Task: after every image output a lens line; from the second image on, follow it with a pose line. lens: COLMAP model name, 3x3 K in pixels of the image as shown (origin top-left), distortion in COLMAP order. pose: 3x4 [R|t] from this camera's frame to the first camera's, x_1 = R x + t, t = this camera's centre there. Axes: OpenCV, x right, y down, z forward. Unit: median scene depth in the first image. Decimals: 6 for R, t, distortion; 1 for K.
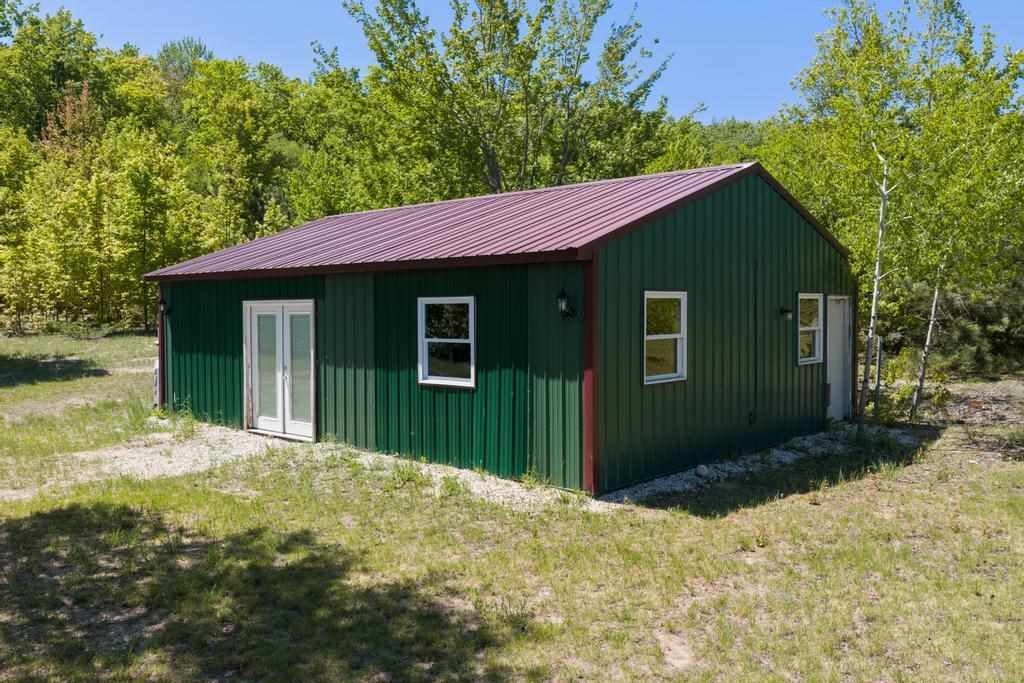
lens RADIAL K [[862.0, 0, 512.0], [0, 862.0, 341.5], [0, 0, 1]] dist [0.003741, -0.000924]
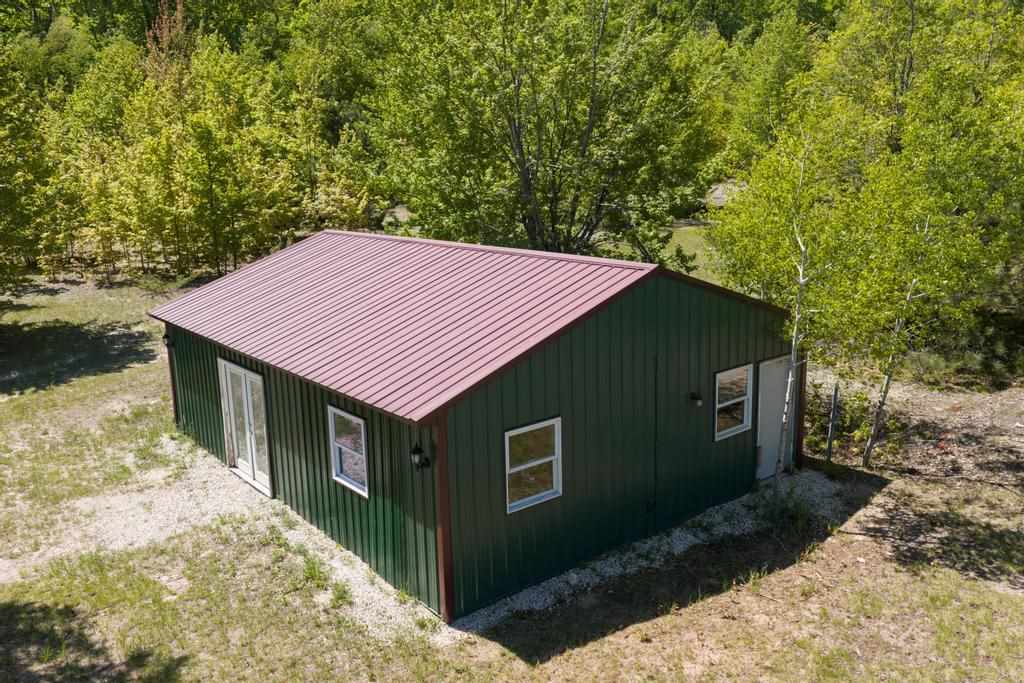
lens RADIAL K [[862.0, 0, 512.0], [0, 862.0, 341.5], [0, 0, 1]] dist [0.003741, -0.000924]
pose [[0.987821, 0.017094, -0.154656, 0.293641], [0.010066, 0.984844, 0.173147, -0.320503], [0.155272, -0.172595, 0.972677, -0.025231]]
